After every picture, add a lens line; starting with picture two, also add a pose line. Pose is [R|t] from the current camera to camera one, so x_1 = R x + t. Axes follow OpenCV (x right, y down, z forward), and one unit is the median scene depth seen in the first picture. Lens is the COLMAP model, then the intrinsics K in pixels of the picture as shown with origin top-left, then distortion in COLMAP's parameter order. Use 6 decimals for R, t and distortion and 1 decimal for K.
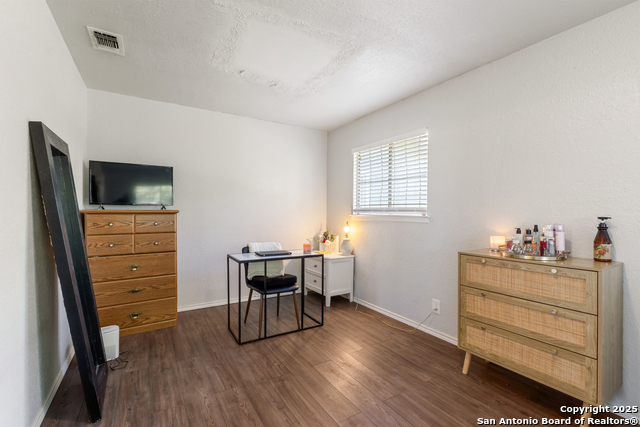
lens RADIAL K [[286.9, 0, 319.6], [0, 286.9, 210.6], [0, 0, 1]] dist [-0.002098, 0.000116]
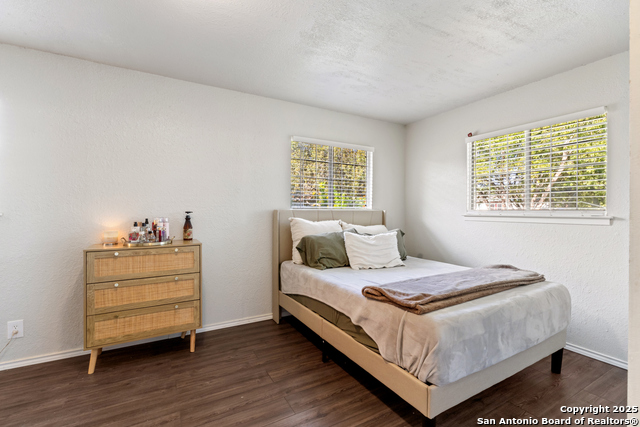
lens RADIAL K [[286.9, 0, 319.6], [0, 286.9, 210.6], [0, 0, 1]] dist [-0.002098, 0.000116]
pose [[0.039936, -0.006934, 0.999178, -0.492540], [-0.003484, 0.999969, 0.007079, 0.004080], [-0.999196, -0.003764, 0.039910, 0.208705]]
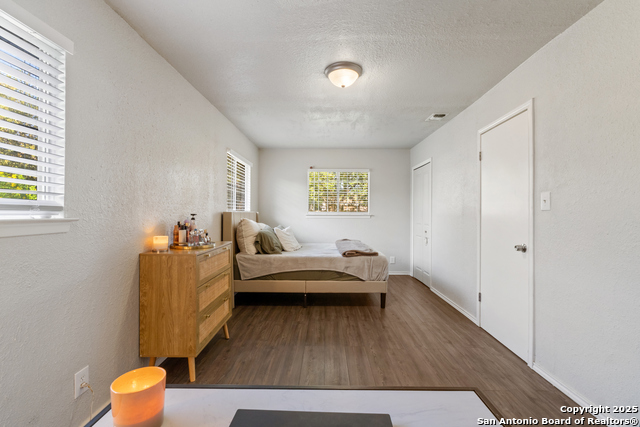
lens RADIAL K [[286.9, 0, 319.6], [0, 286.9, 210.6], [0, 0, 1]] dist [-0.002098, 0.000116]
pose [[-0.839456, -0.005291, 0.543402, -0.408927], [-0.007261, 0.999973, -0.001481, 0.001426], [-0.543379, -0.005188, -0.839471, 1.785626]]
